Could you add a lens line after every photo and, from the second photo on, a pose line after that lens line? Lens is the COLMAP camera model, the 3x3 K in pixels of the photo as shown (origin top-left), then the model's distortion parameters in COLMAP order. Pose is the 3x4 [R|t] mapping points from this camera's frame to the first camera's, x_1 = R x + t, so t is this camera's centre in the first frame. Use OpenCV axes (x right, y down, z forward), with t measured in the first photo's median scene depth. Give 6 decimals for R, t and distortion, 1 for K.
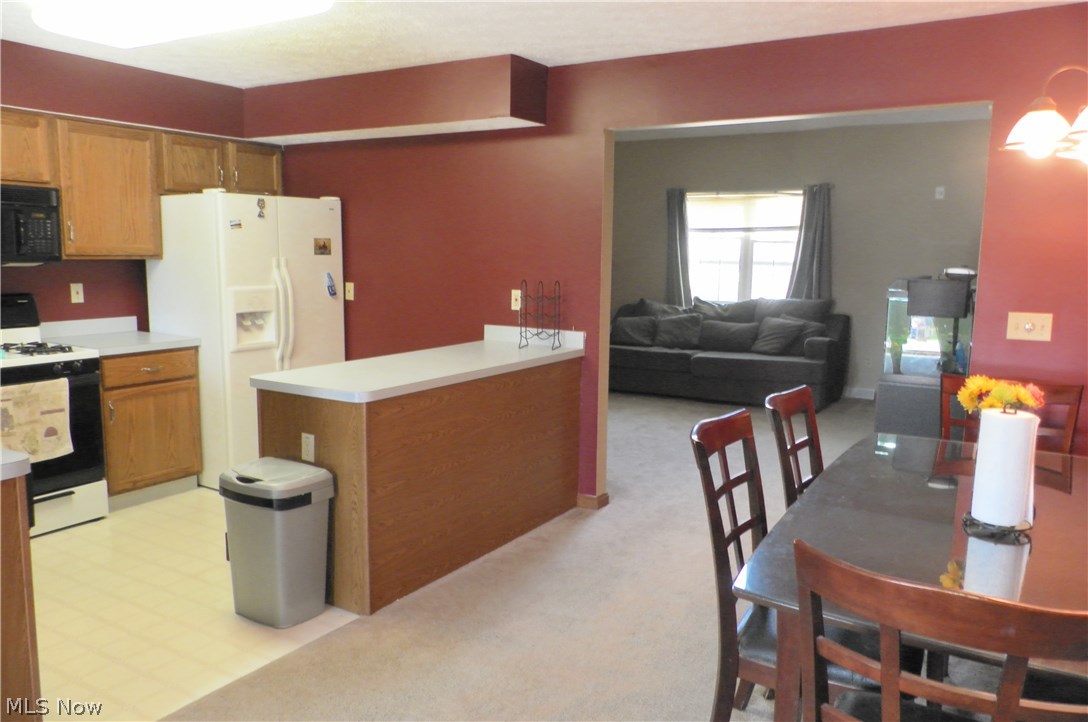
lens RADIAL K [[824.1, 0, 548.4], [0, 824.1, 363.3], [0, 0, 1]] dist [-0.011019, -0.000309]
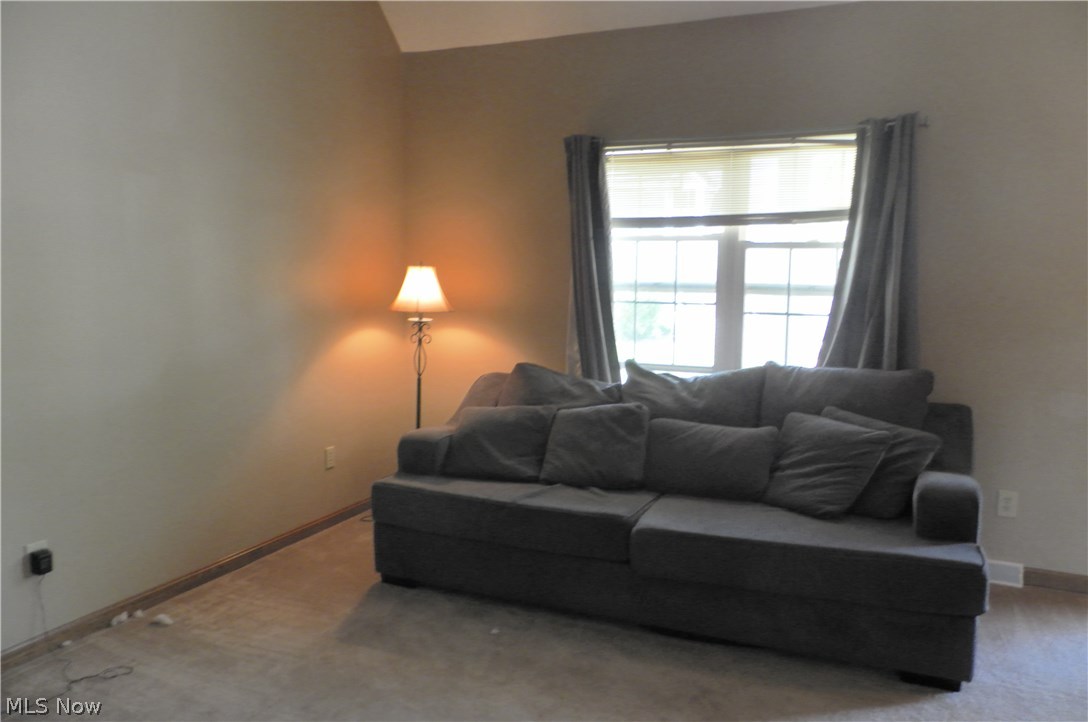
lens RADIAL K [[824.1, 0, 548.4], [0, 824.1, 363.3], [0, 0, 1]] dist [-0.011019, -0.000309]
pose [[0.992807, -0.015691, 0.118695, 0.079006], [0.017223, 0.999781, -0.011899, -0.077315], [-0.118482, 0.013858, 0.992860, 0.554768]]
